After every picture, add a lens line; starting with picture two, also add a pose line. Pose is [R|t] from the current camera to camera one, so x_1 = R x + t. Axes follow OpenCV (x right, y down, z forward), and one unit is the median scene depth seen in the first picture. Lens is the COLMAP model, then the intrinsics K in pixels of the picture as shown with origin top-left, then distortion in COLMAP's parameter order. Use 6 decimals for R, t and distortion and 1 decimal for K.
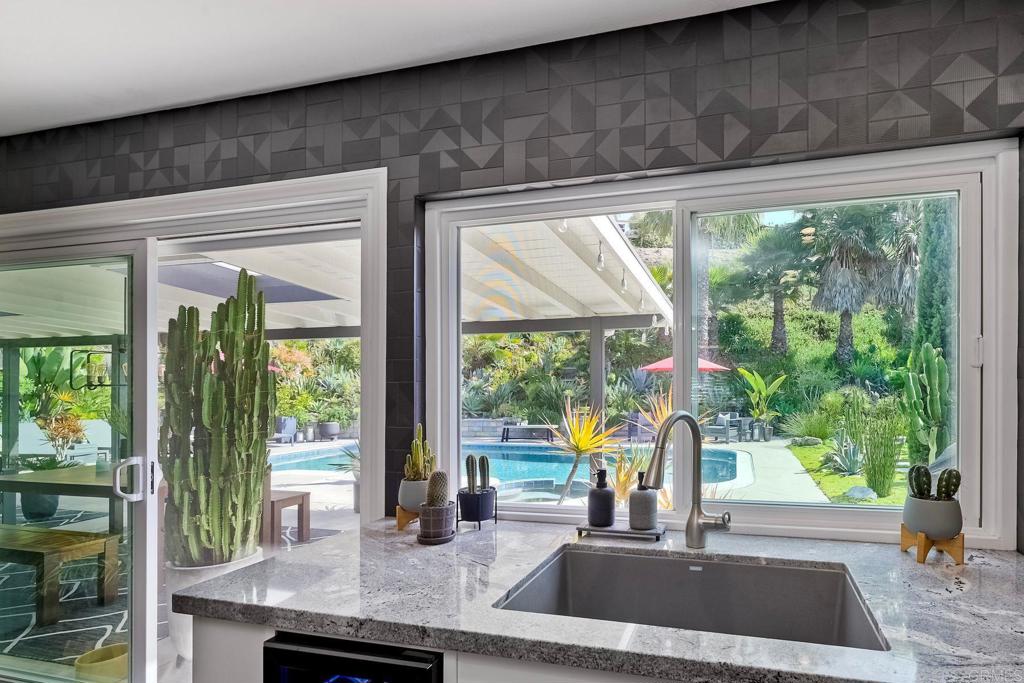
lens RADIAL K [[470.2, 0, 643.3], [0, 470.2, 391.8], [0, 0, 1]] dist [-0.000790, -0.000549]
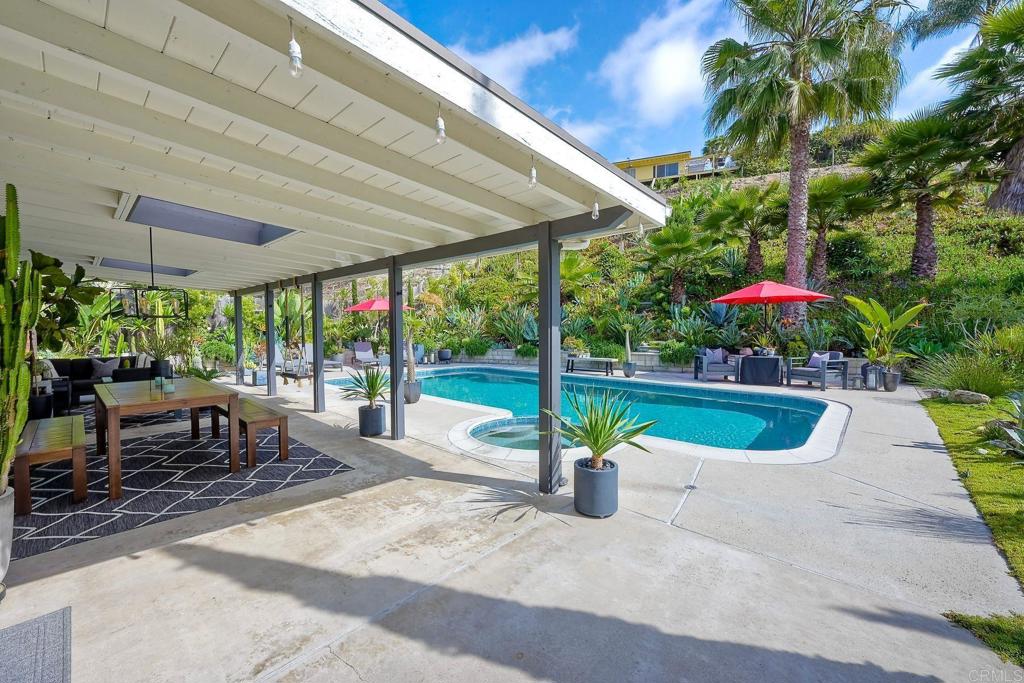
lens RADIAL K [[418.5, 0, 513.1], [0, 418.5, 339.6], [0, 0, 1]] dist [0.000115, 0.001325]
pose [[0.875892, 0.016421, -0.482228, 0.043997], [-0.001478, 0.999507, 0.031351, 0.001734], [0.482505, -0.026747, 0.875485, 0.091239]]
